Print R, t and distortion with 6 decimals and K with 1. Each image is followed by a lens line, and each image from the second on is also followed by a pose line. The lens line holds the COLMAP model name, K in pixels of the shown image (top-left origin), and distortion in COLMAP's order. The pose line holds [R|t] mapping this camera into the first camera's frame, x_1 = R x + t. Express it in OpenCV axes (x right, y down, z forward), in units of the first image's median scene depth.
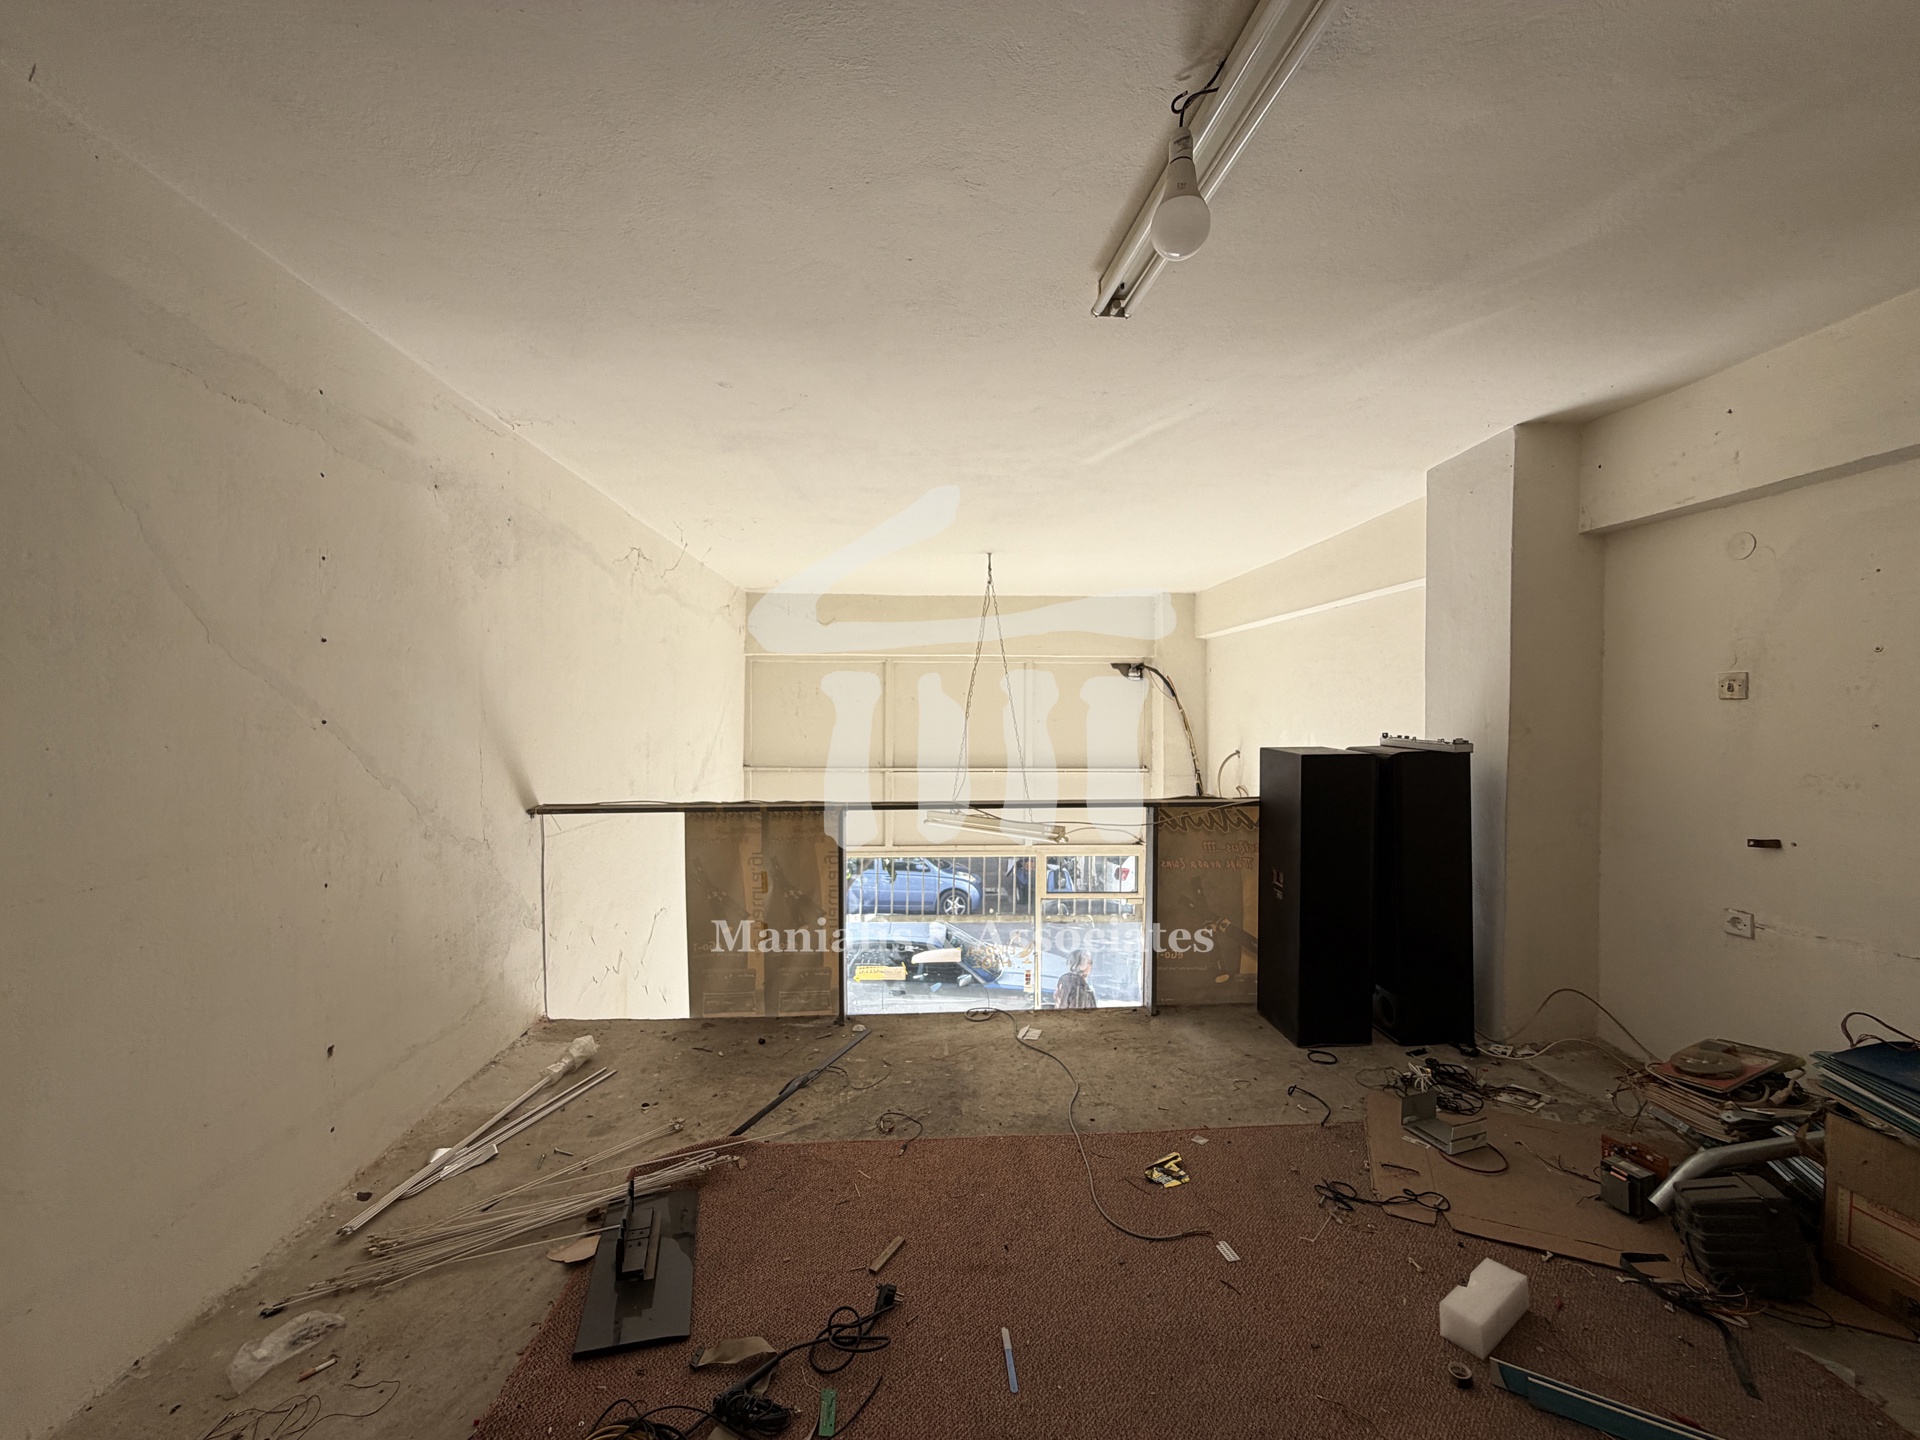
lens RADIAL K [[765.2, 0, 955.7], [0, 765.2, 719.4], [0, 0, 1]] dist [0.001087, -0.000520]
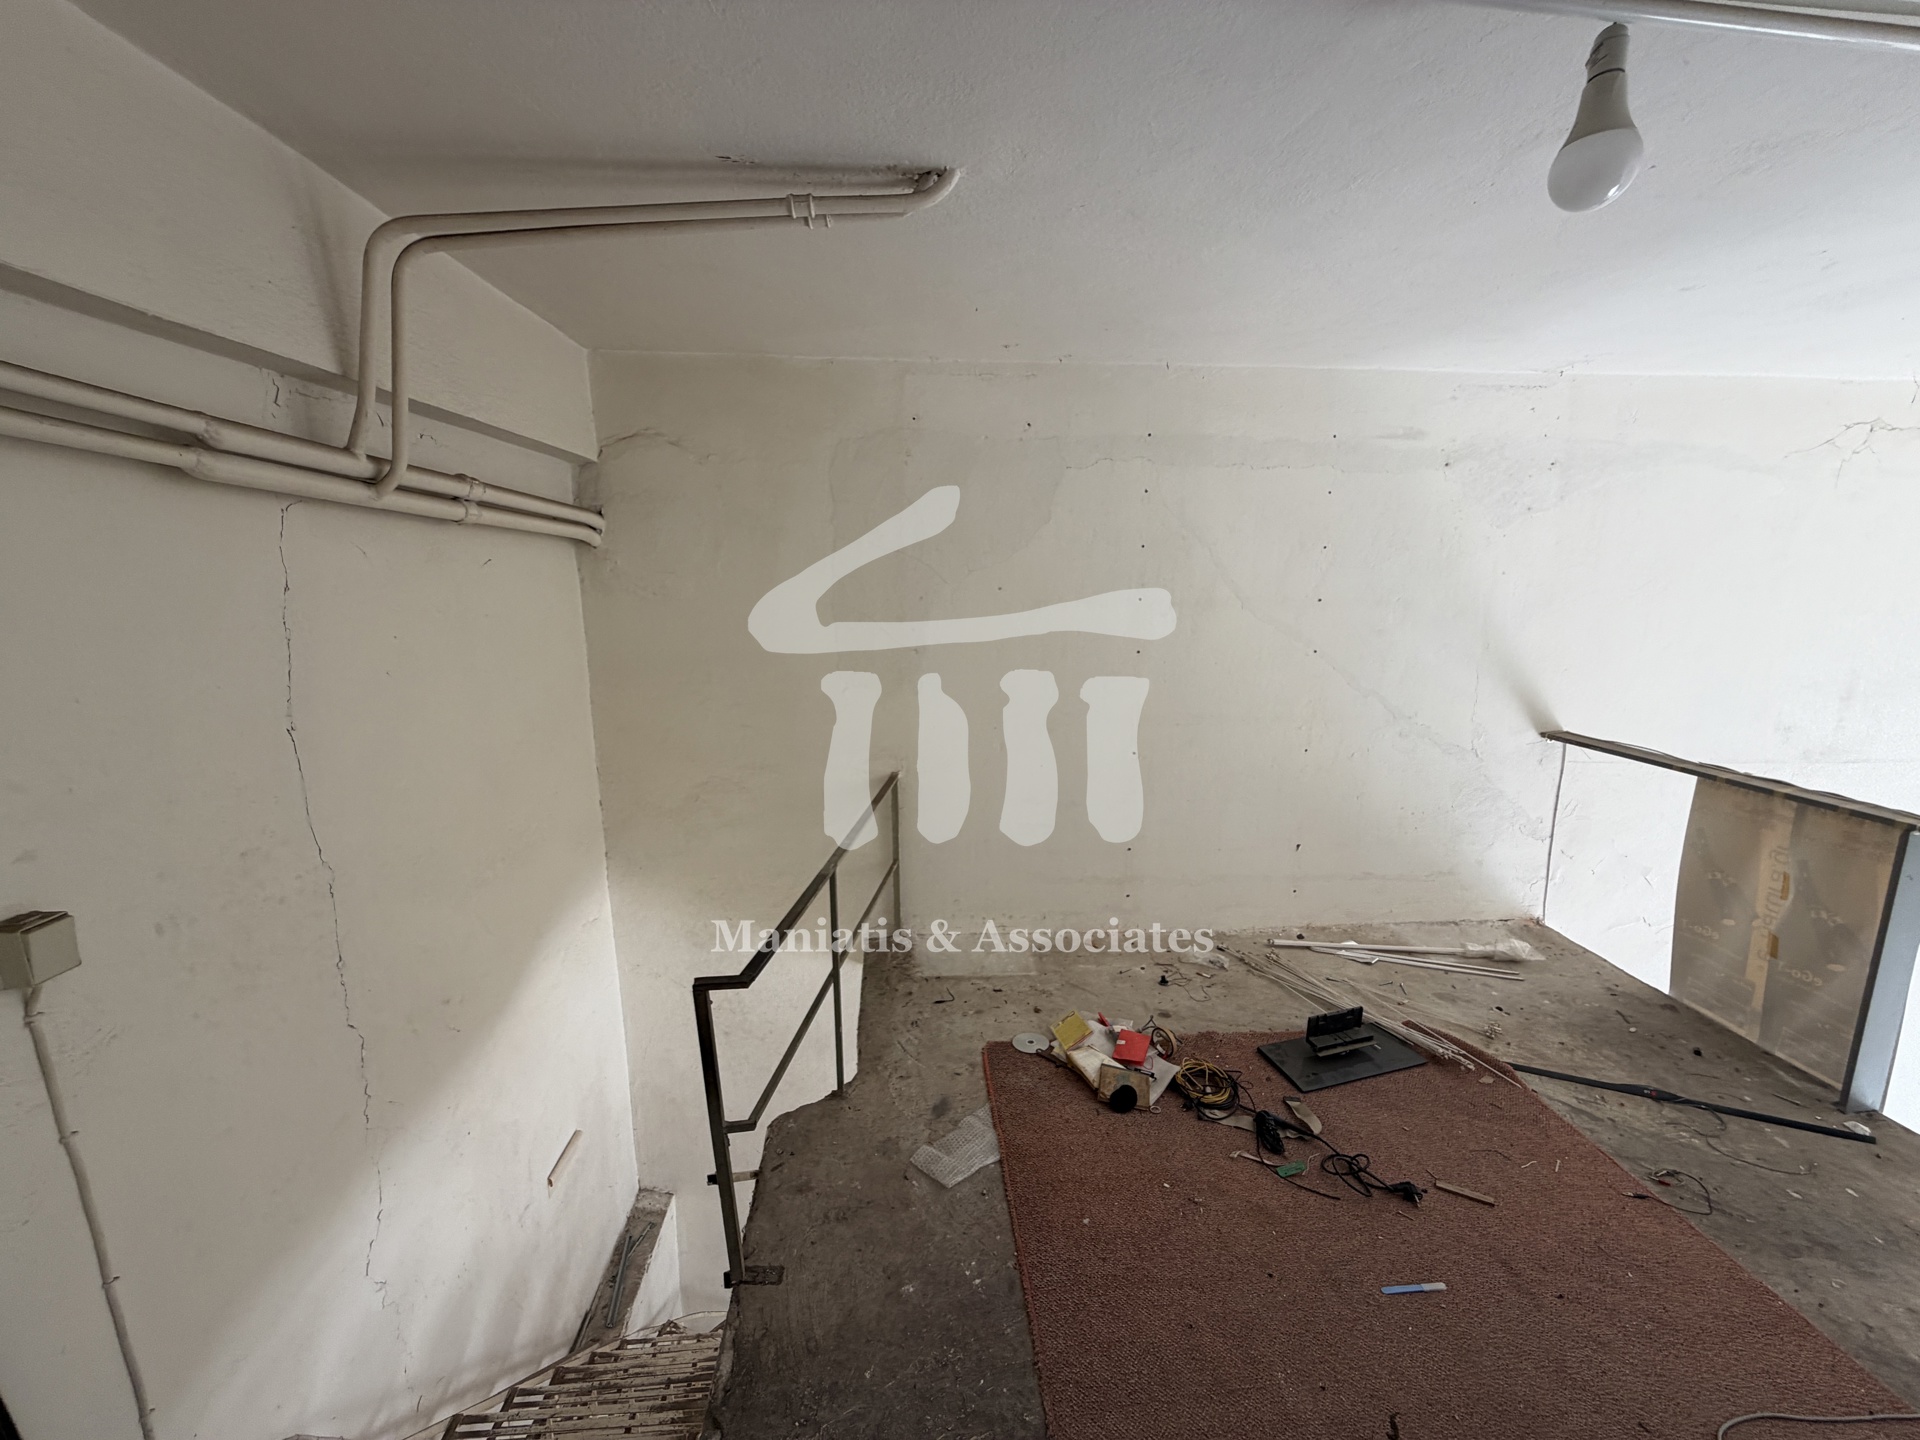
lens RADIAL K [[765.2, 0, 954.0], [0, 765.2, 719.5], [0, 0, 1]] dist [0.001087, -0.000520]
pose [[0.002907, 0.191562, -0.981476, 0.637547], [-0.007835, 0.981455, 0.191535, -0.129477], [0.999965, 0.007133, 0.004354, 0.190194]]
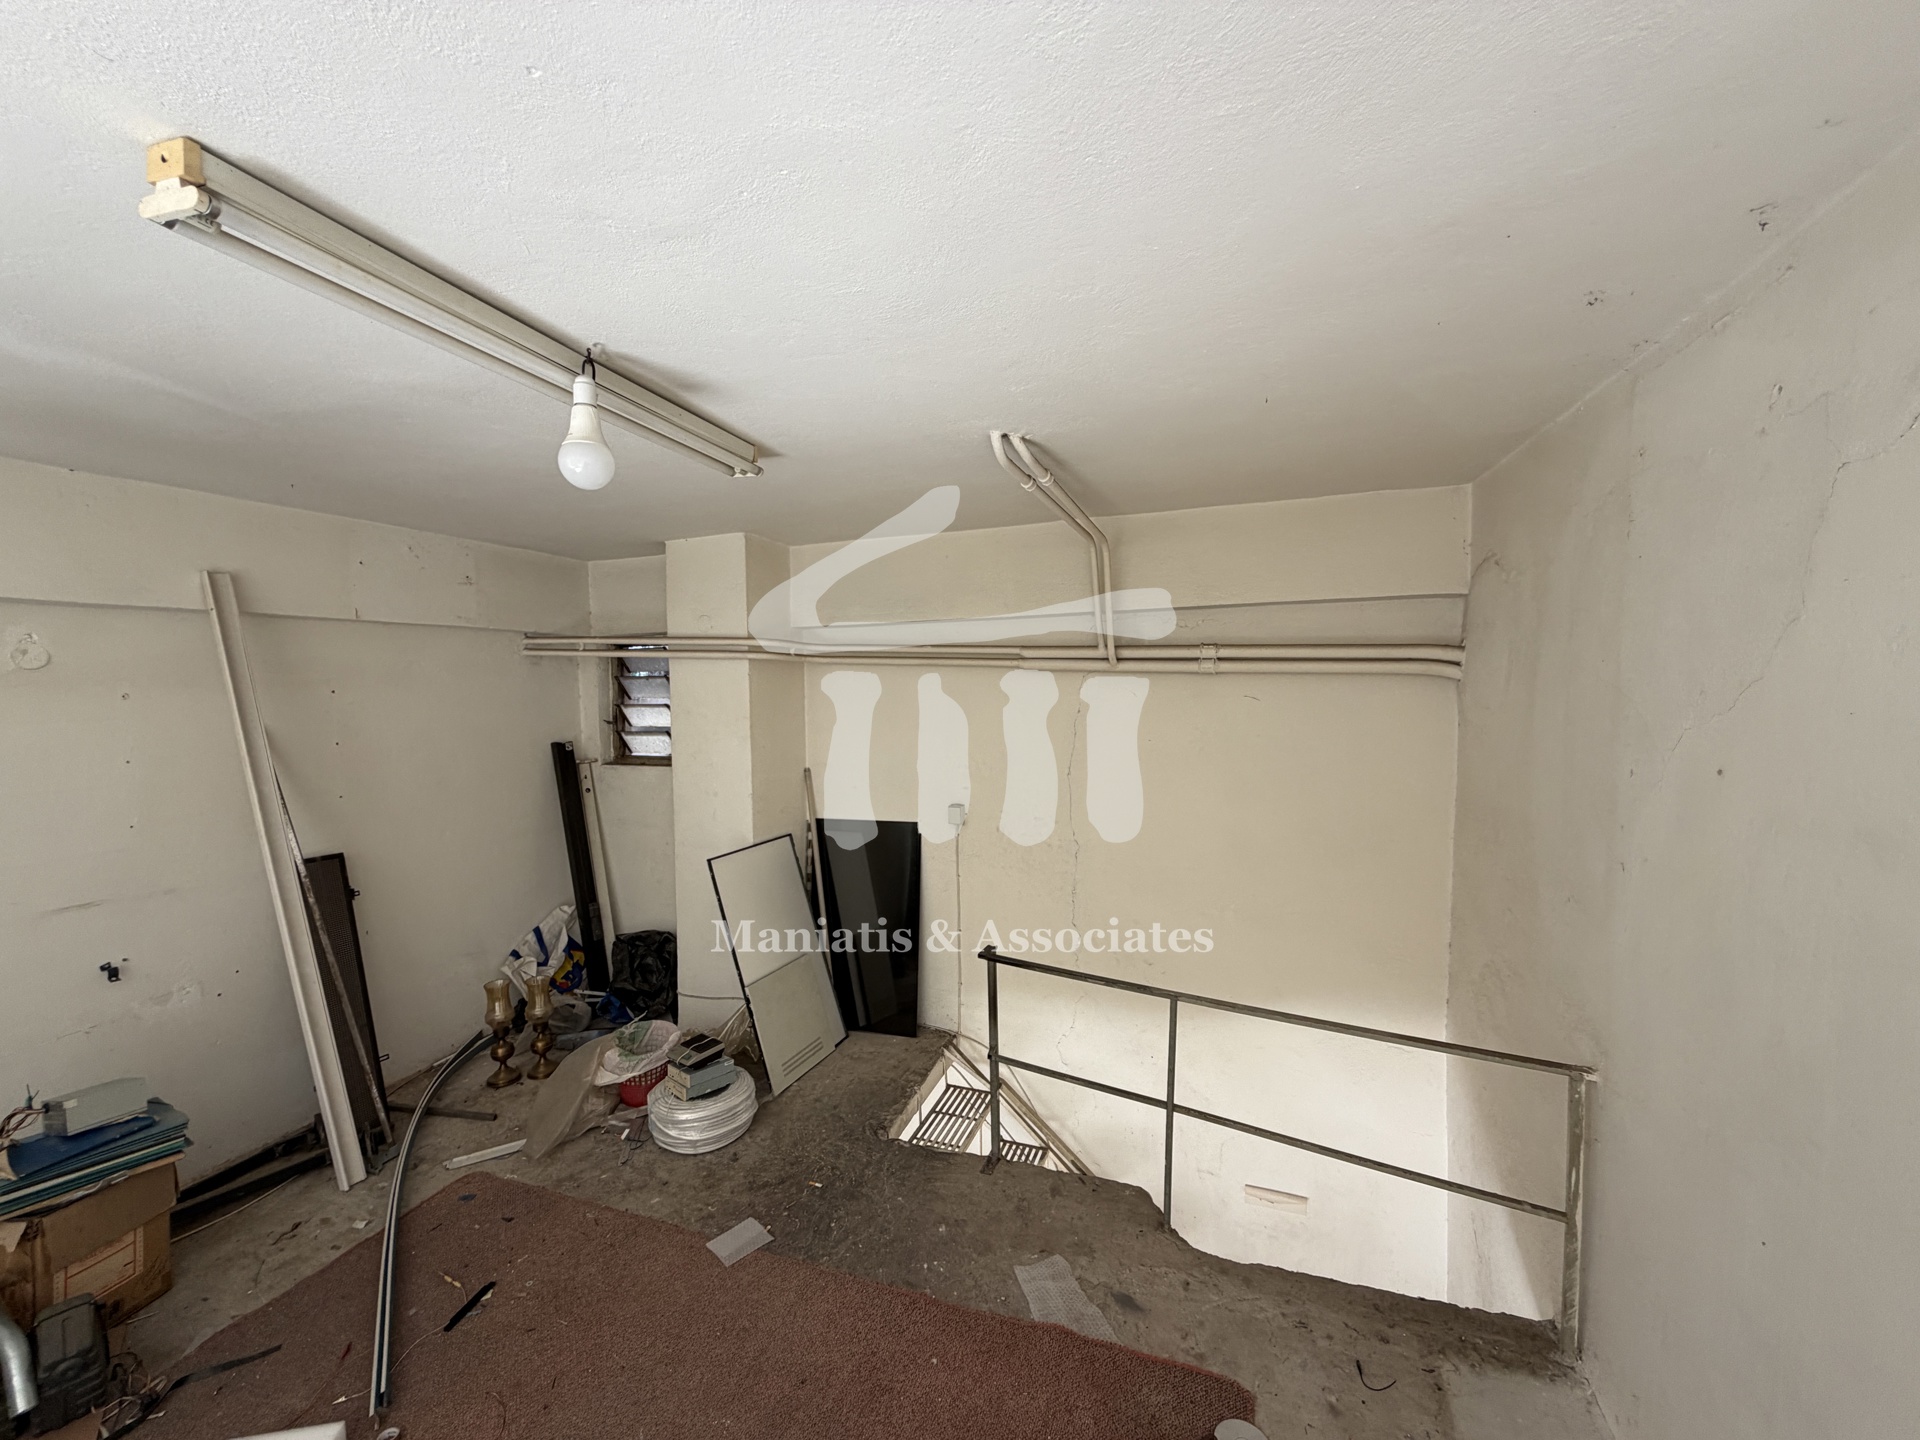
lens RADIAL K [[765.2, 0, 954.4], [0, 765.2, 723.0], [0, 0, 1]] dist [0.001087, -0.000520]
pose [[-0.915030, -0.012947, 0.403178, -0.355589], [0.012940, 0.998028, 0.061417, -0.177100], [-0.403178, 0.061416, -0.913058, 0.998150]]
